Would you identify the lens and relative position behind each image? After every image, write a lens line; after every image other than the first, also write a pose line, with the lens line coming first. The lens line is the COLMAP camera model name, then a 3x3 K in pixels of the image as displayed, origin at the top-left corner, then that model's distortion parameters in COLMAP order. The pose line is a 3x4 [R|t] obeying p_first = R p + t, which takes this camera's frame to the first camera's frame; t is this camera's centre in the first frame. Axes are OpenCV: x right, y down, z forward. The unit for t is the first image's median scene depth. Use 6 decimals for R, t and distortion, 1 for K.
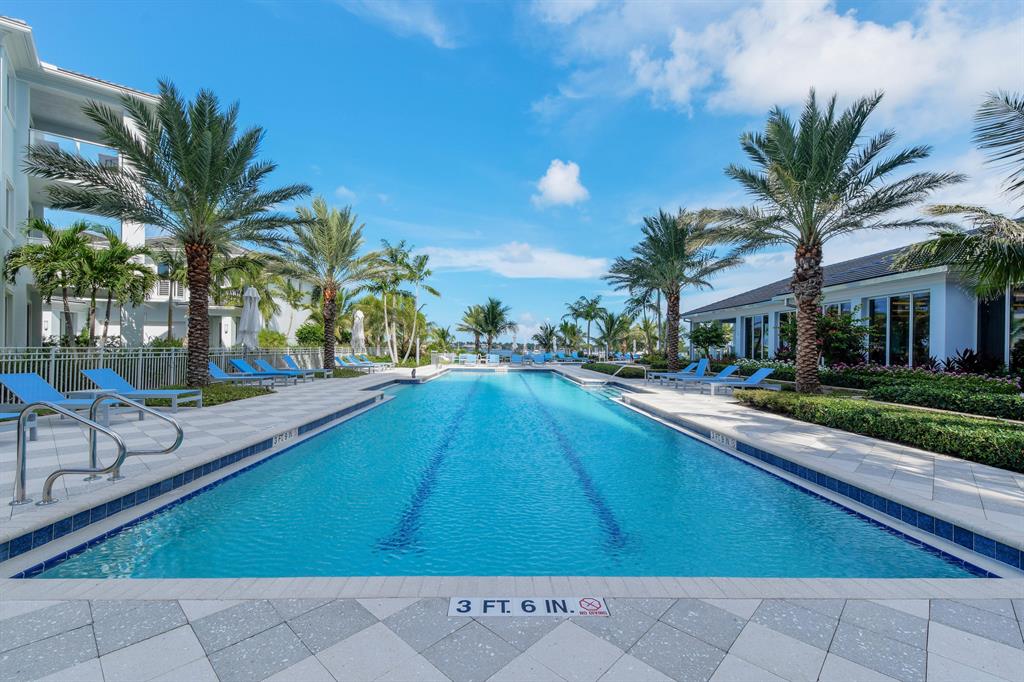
lens RADIAL K [[442.4, 0, 514.1], [0, 442.4, 343.4], [0, 0, 1]] dist [0.001025, -0.000254]
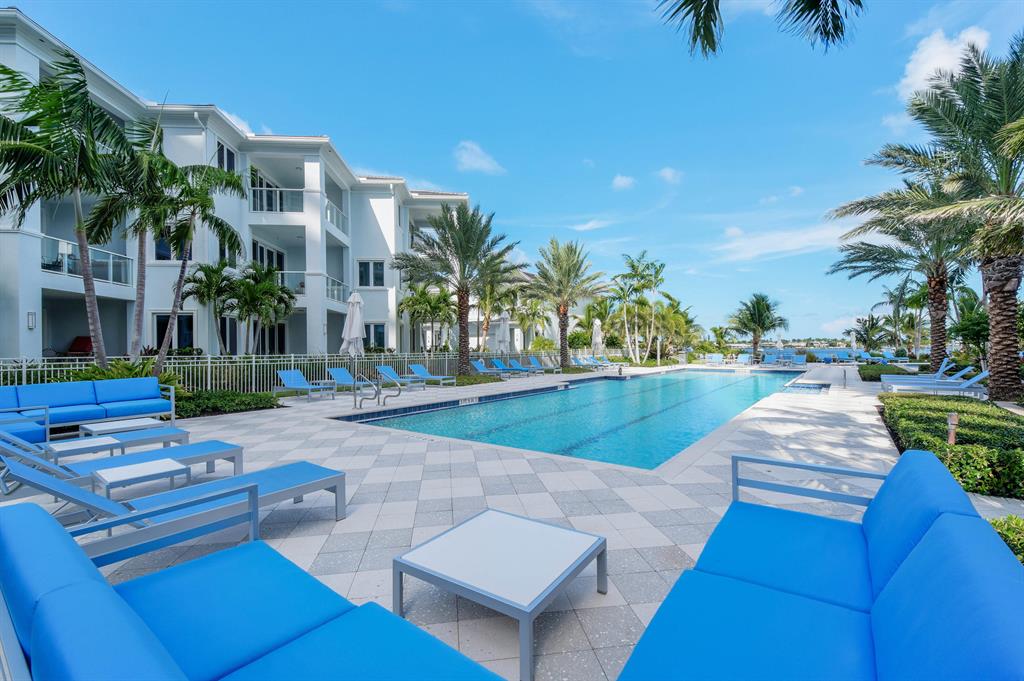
lens RADIAL K [[442.4, 0, 509.7], [0, 442.4, 341.3], [0, 0, 1]] dist [0.001025, -0.000254]
pose [[0.779133, -0.027594, -0.626252, 0.283929], [0.023641, 0.999613, -0.014632, -0.003078], [0.626413, -0.003405, 0.779484, -0.123085]]
